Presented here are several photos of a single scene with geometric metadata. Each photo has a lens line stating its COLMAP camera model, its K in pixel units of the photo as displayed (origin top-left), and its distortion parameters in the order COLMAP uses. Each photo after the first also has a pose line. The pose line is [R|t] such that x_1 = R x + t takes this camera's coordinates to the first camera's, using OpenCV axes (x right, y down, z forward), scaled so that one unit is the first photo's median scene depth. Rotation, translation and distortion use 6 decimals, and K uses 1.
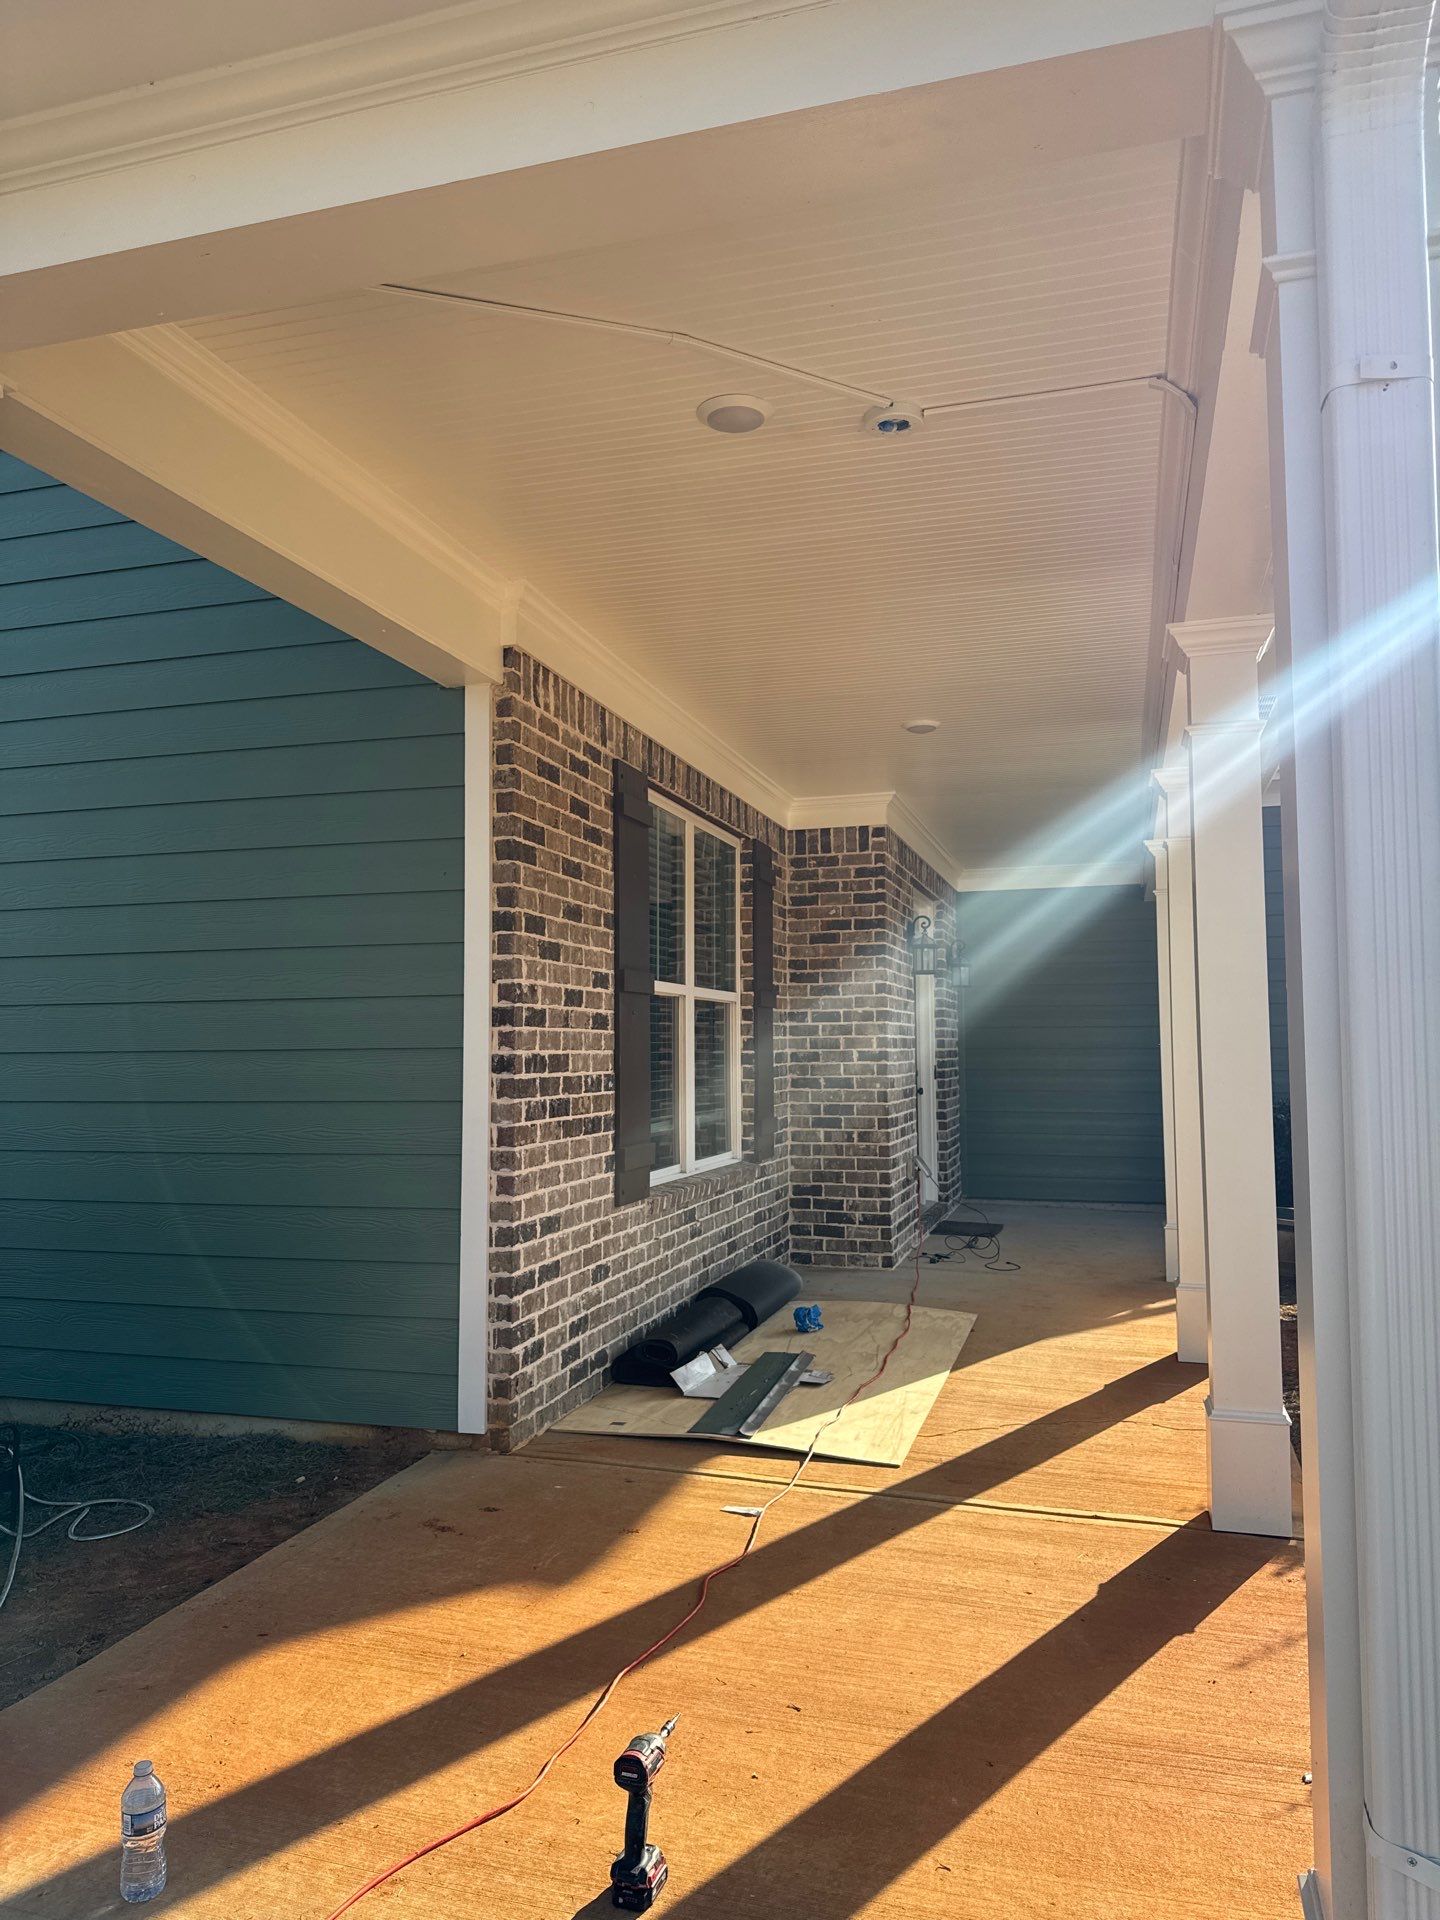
lens RADIAL K [[1350.0, 0, 722.2], [0, 1350.0, 969.7], [0, 0, 1]] dist [0.122744, -0.261249]
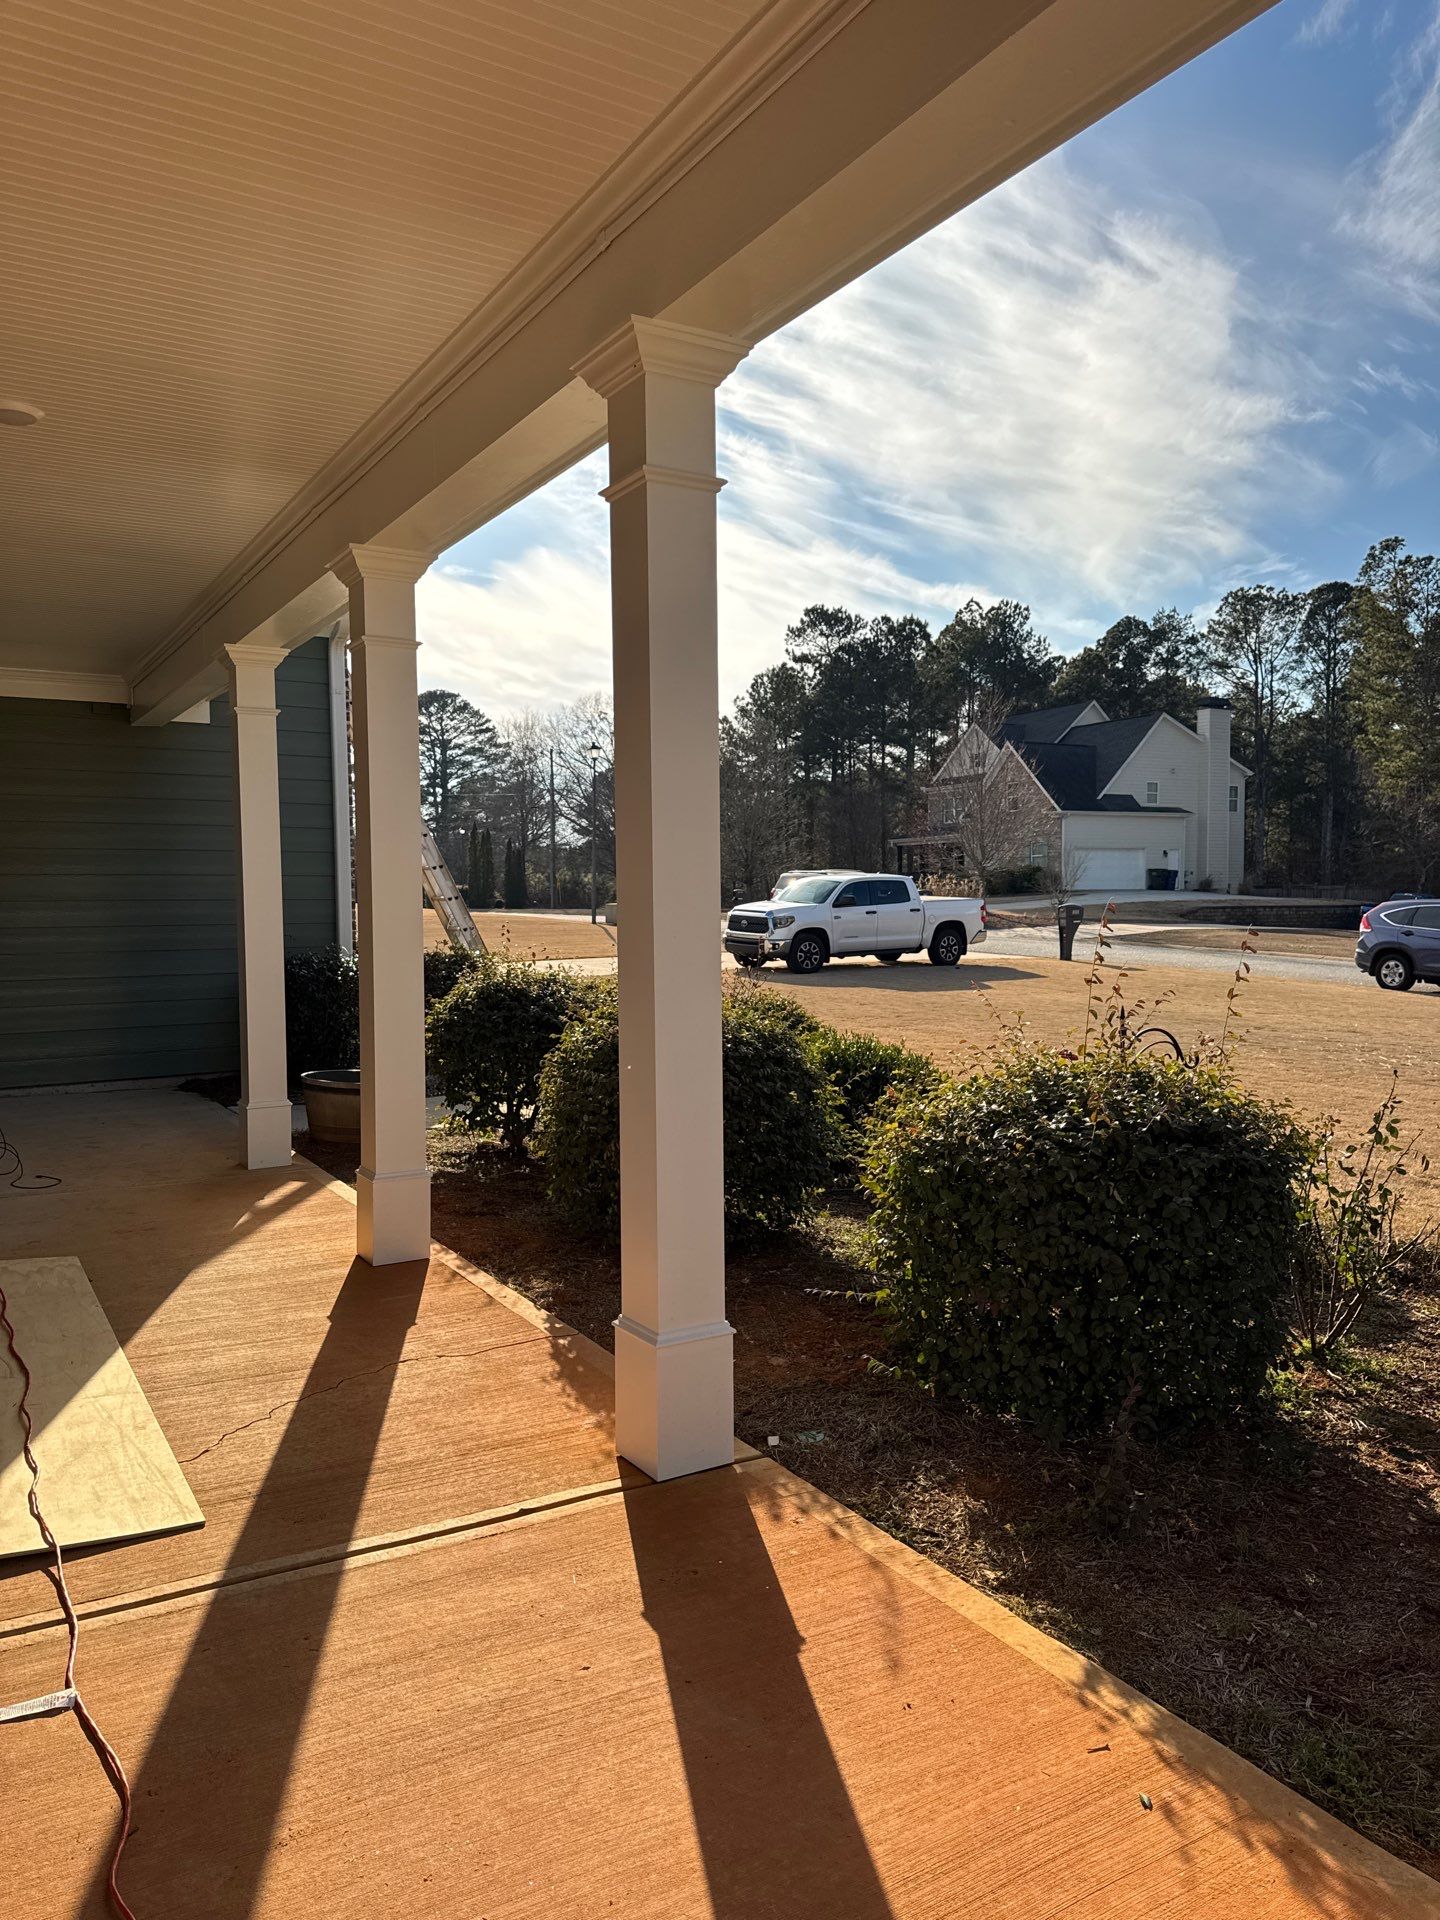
lens RADIAL K [[1337.4, 0, 732.0], [0, 1337.4, 968.8], [0, 0, 1]] dist [0.120136, -0.201507]
pose [[0.671263, -0.034022, 0.740438, -0.145755], [-0.044382, 0.995309, 0.085969, 0.023524], [-0.739889, -0.090570, 0.666604, 0.328154]]
